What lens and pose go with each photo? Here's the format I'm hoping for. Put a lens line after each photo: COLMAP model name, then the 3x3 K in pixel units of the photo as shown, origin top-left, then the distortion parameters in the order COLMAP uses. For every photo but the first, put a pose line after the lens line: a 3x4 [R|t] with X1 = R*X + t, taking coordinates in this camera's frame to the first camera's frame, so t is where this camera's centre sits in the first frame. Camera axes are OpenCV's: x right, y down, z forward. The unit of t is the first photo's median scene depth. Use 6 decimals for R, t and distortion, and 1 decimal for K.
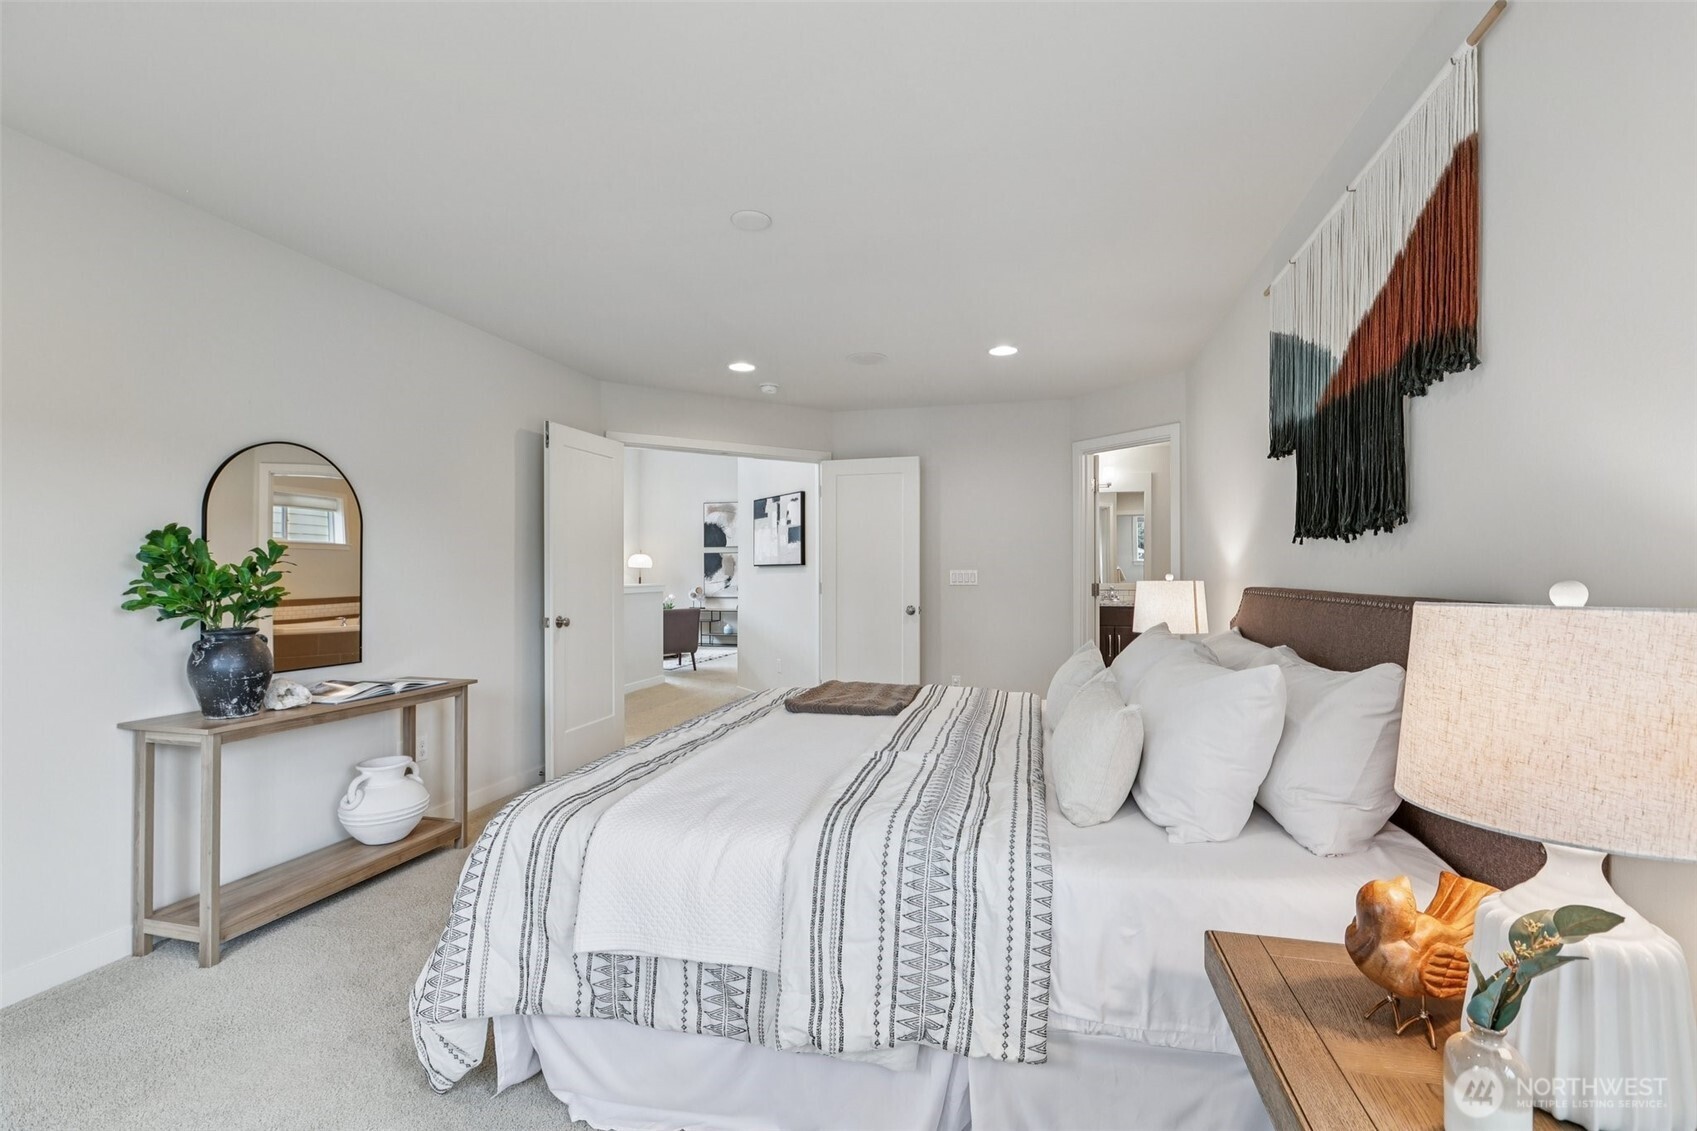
lens RADIAL K [[747.4, 0, 850.5], [0, 747.4, 572.3], [0, 0, 1]] dist [-0.006427, 0.003278]
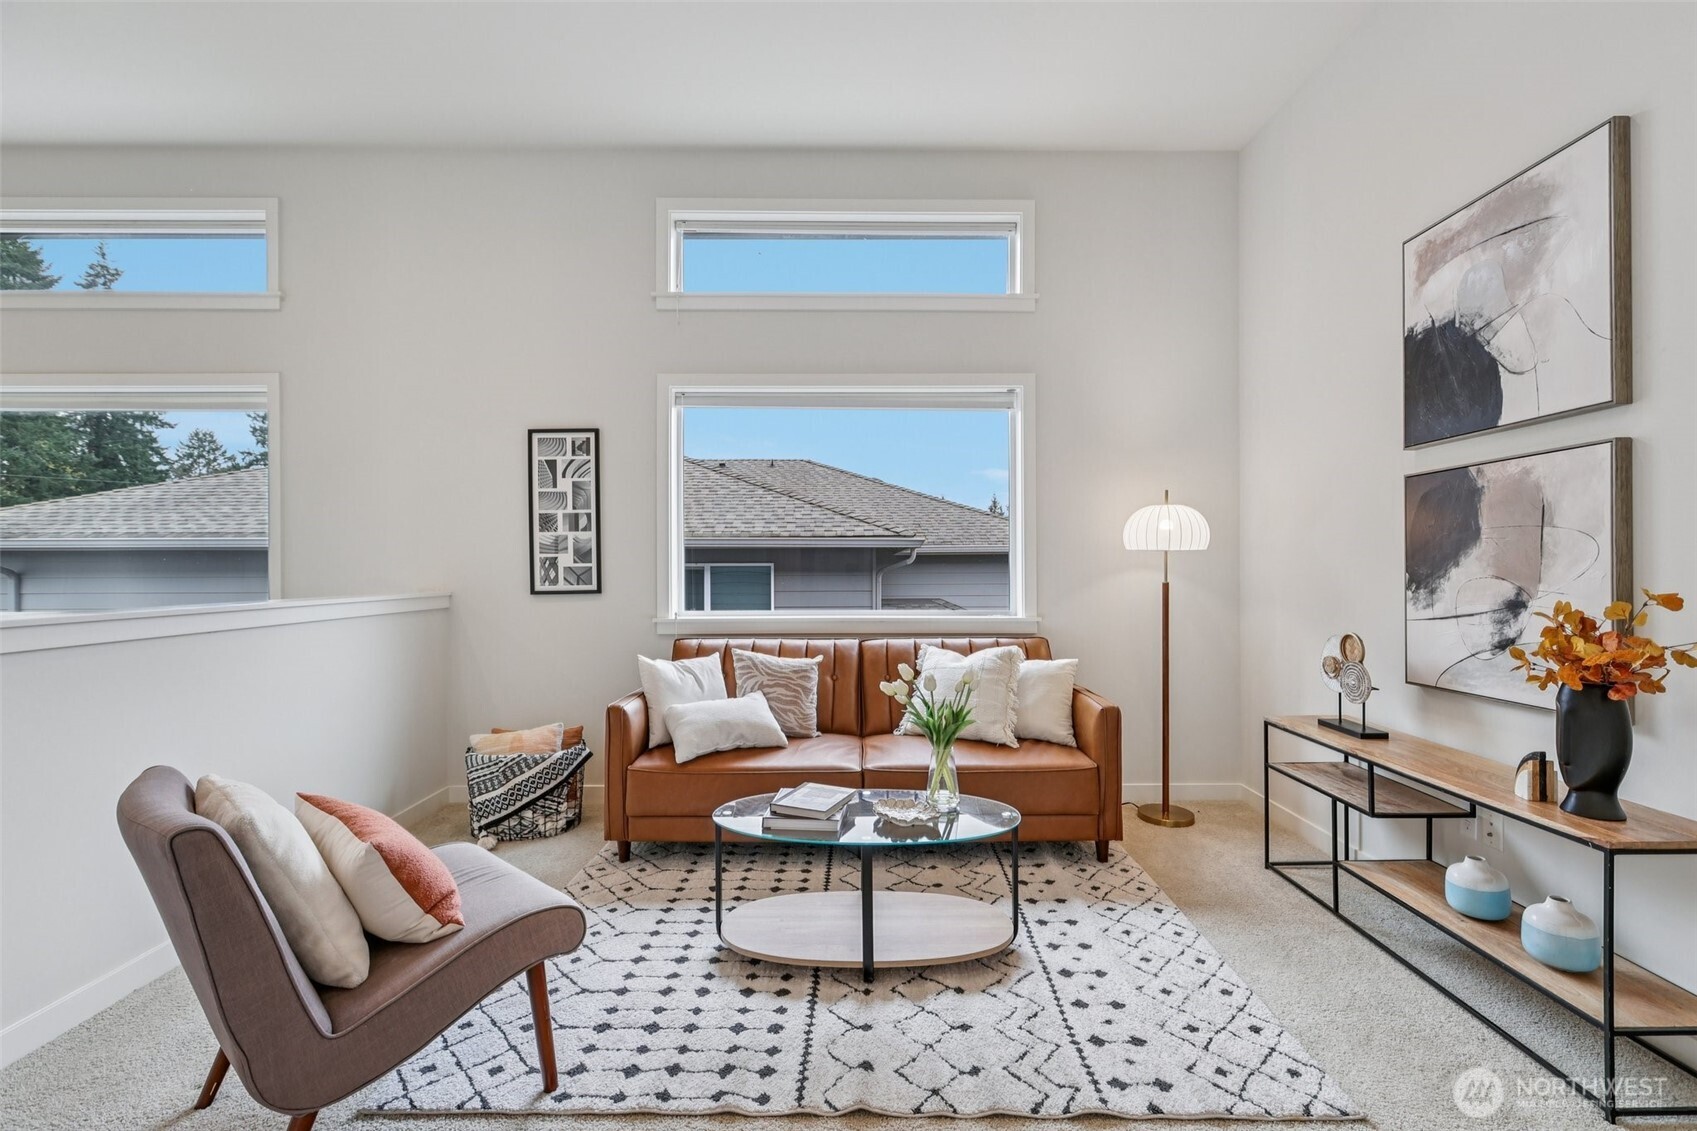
lens RADIAL K [[747.4, 0, 847.7], [0, 747.4, 574.5], [0, 0, 1]] dist [-0.006427, 0.003278]
pose [[0.248917, 0.008258, -0.968490, -0.029068], [0.002437, 0.999955, 0.009152, -0.000003], [0.968522, -0.004638, 0.248886, 0.798431]]
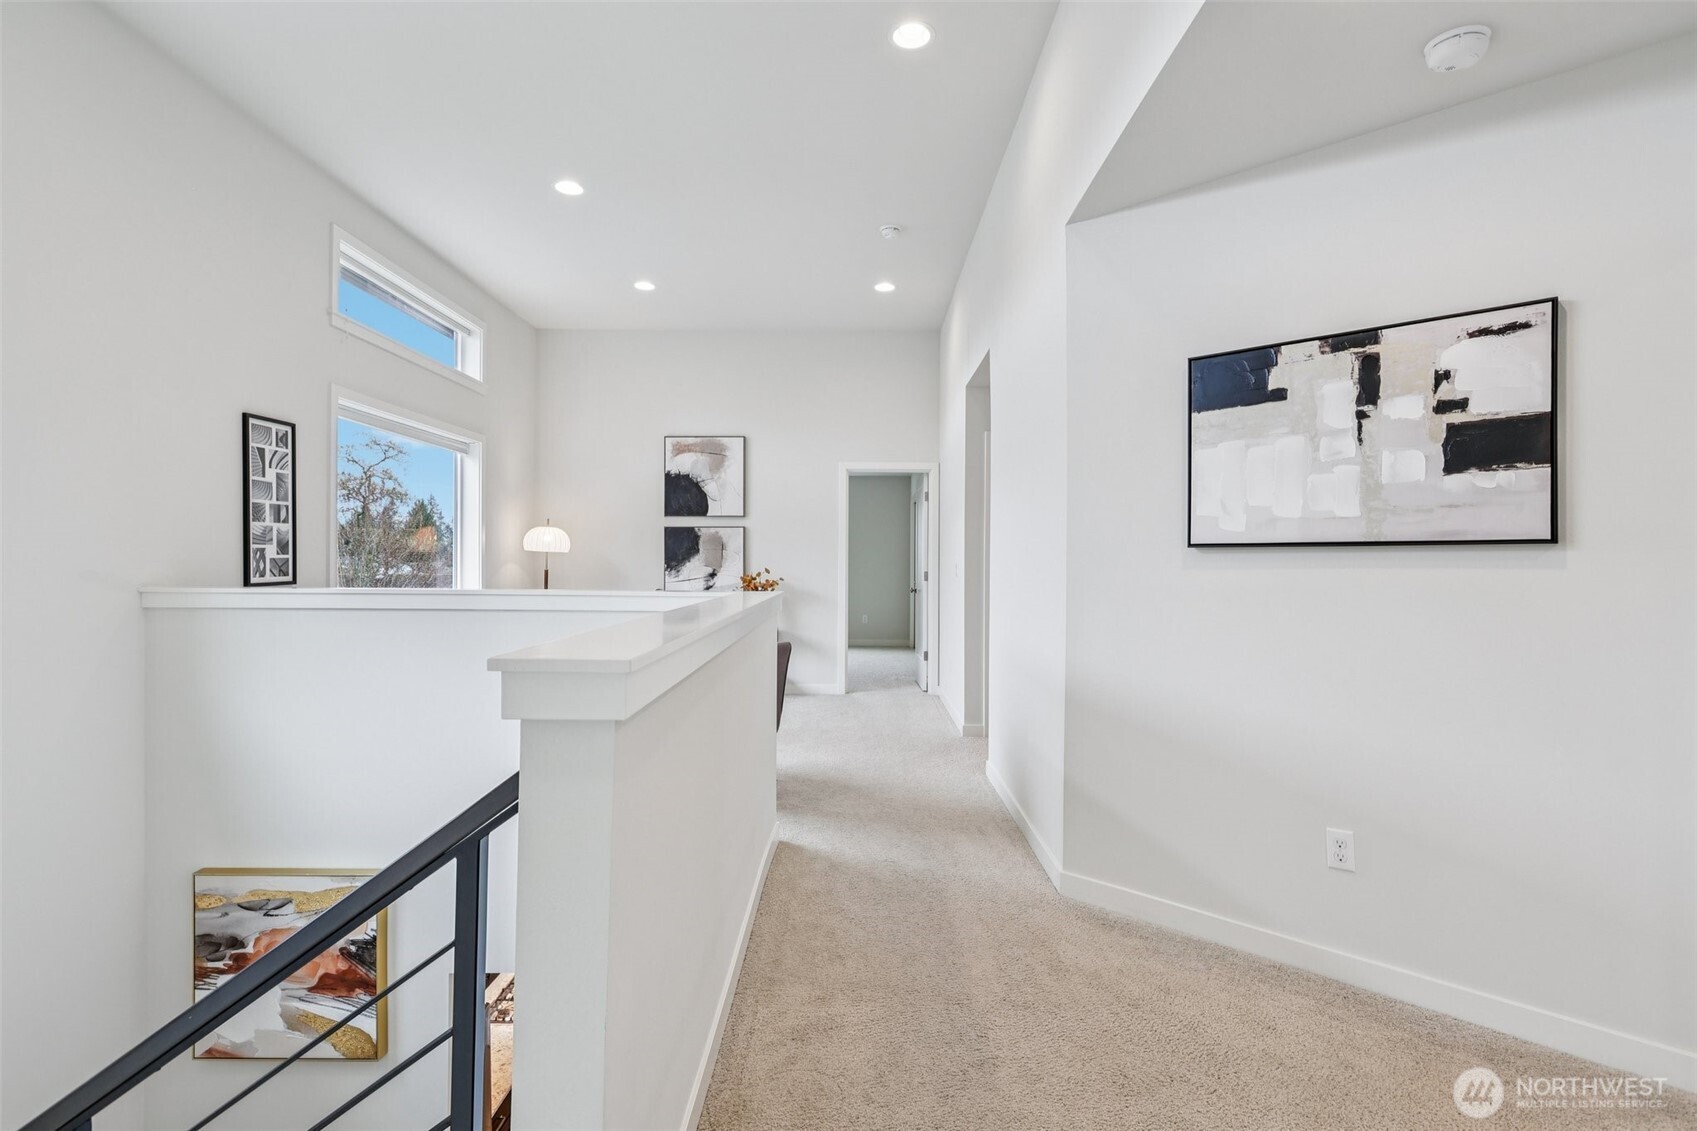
lens RADIAL K [[835.2, 0, 846.8], [0, 835.2, 564.3], [0, 0, 1]] dist [-0.002941, 0.002562]
pose [[0.972141, 0.004545, 0.234355, -0.211102], [-0.005206, 0.999984, 0.002204, -0.000151], [-0.234341, -0.003363, 0.972149, 0.370811]]
